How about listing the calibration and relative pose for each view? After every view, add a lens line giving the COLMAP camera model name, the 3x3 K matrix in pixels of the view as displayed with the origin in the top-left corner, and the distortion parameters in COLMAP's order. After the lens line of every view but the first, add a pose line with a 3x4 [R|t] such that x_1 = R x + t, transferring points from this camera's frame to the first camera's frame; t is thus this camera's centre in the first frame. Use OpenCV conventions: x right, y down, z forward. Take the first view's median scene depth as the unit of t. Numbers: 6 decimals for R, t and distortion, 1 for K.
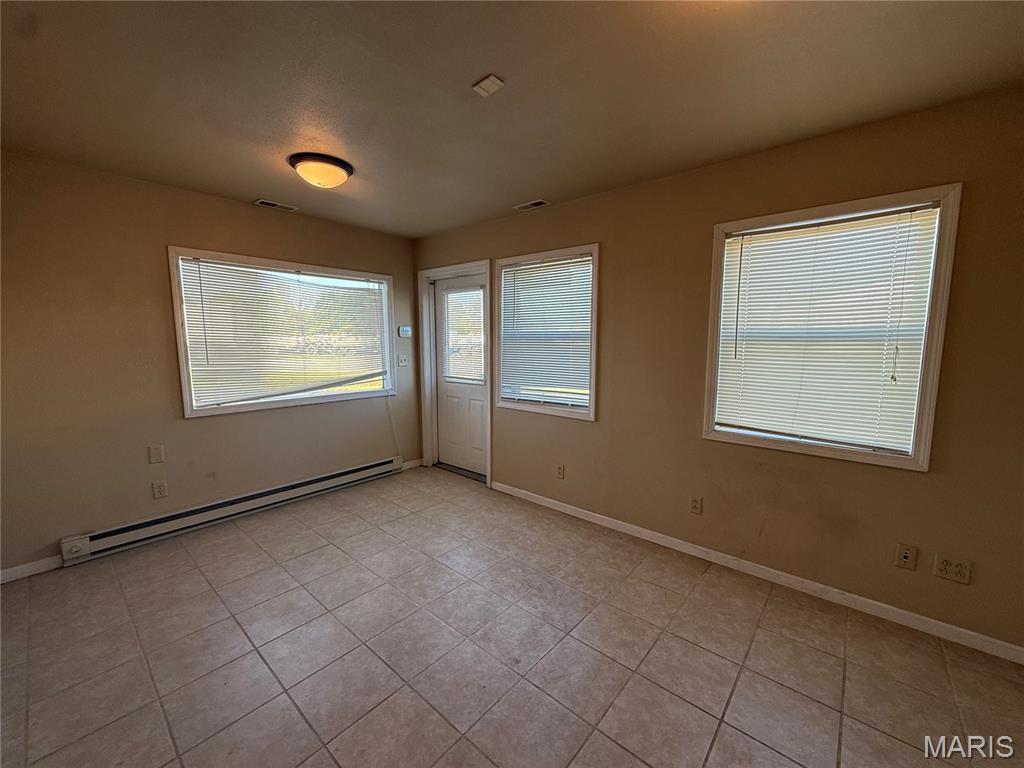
lens RADIAL K [[408.7, 0, 513.2], [0, 408.7, 384.6], [0, 0, 1]] dist [0.000571, 0.000038]
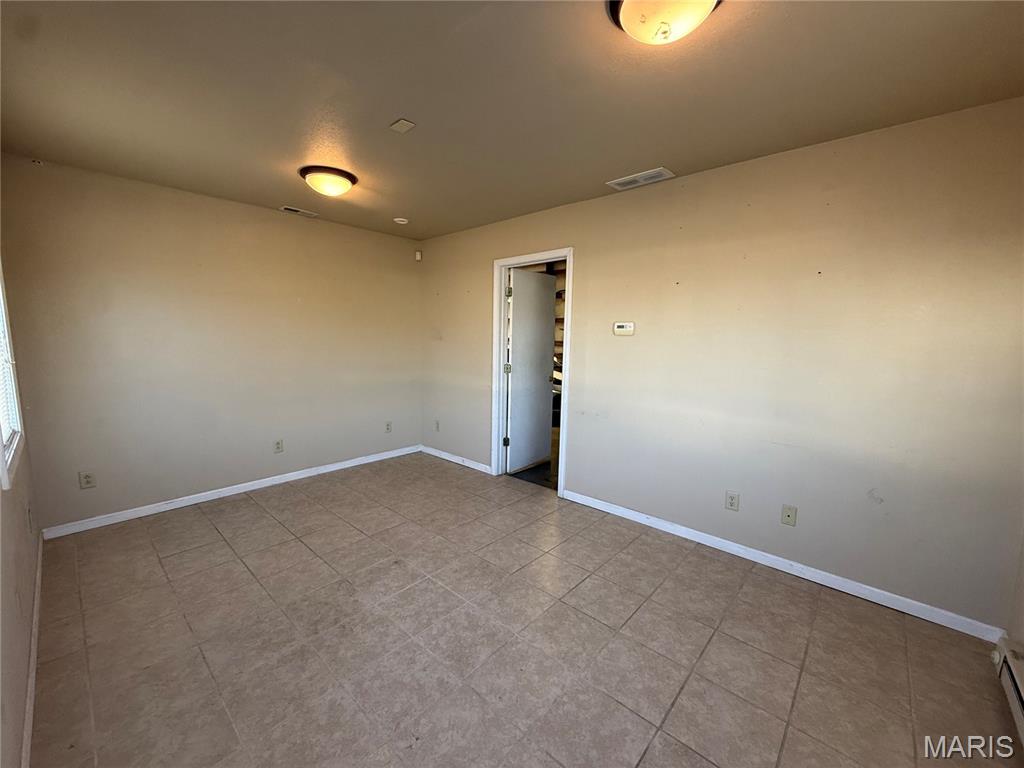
lens RADIAL K [[408.7, 0, 511.6], [0, 408.7, 384.7], [0, 0, 1]] dist [0.000571, 0.000038]
pose [[-0.999504, -0.020186, 0.024182, -0.310612], [-0.013964, 0.972075, 0.234255, -0.185921], [-0.028235, 0.233801, -0.971874, 1.685737]]
